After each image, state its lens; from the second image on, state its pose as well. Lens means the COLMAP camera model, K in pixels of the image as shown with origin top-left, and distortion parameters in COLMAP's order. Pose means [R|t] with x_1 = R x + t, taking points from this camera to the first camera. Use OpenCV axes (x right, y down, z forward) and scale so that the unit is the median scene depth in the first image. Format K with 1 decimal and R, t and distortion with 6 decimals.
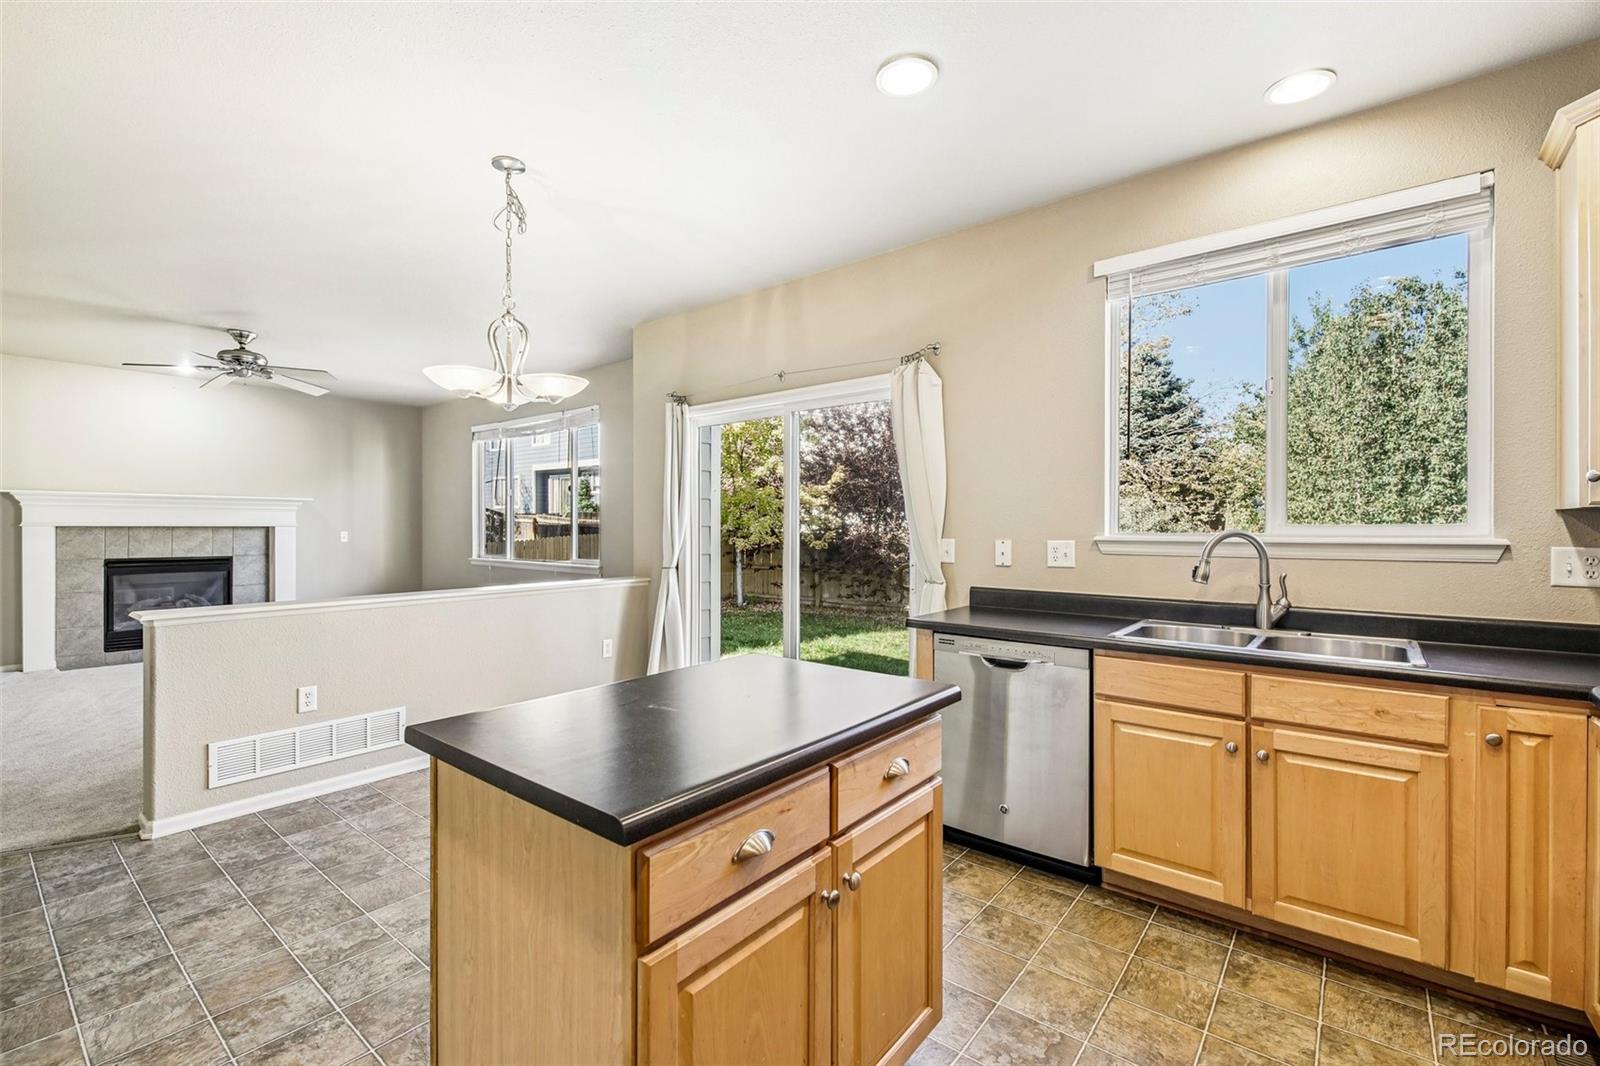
lens RADIAL K [[693.5, 0, 815.8], [0, 693.5, 540.5], [0, 0, 1]] dist [-0.001107, -0.000961]
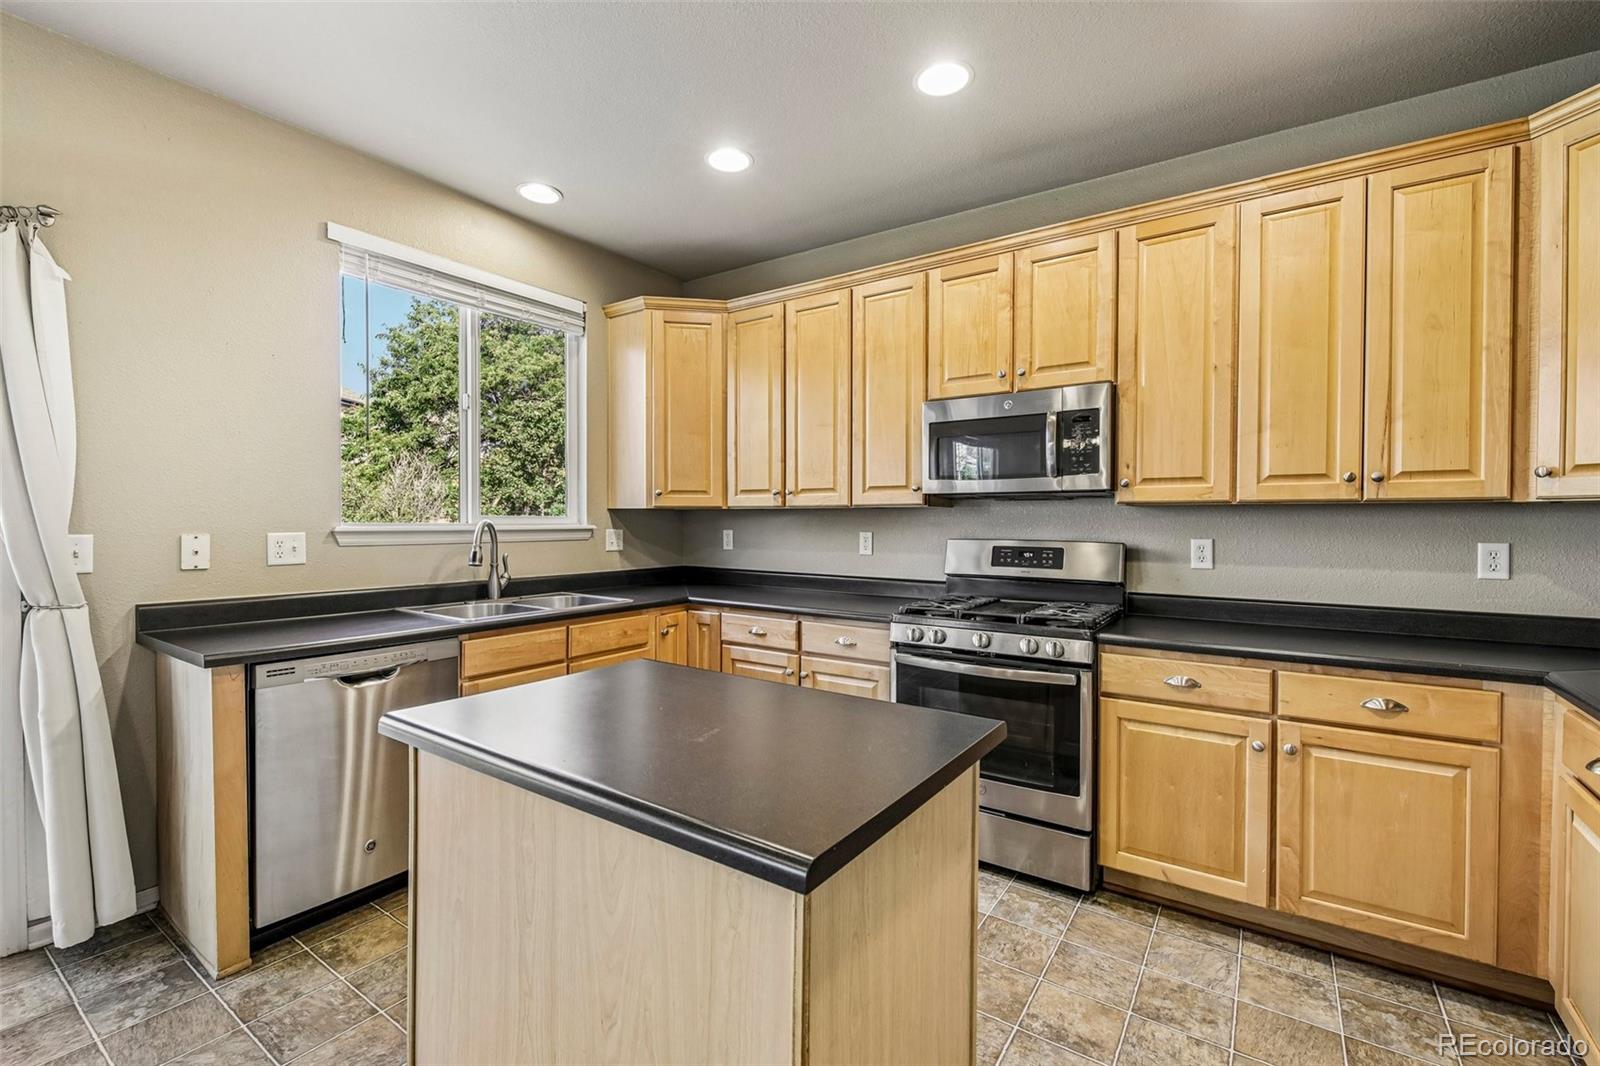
lens RADIAL K [[693.5, 0, 813.0], [0, 693.5, 524.2], [0, 0, 1]] dist [-0.001107, -0.000961]
pose [[-0.078495, -0.001245, 0.996914, -0.645786], [0.020075, 0.999794, 0.002829, 0.000778], [-0.996712, 0.020235, -0.078453, 0.535760]]
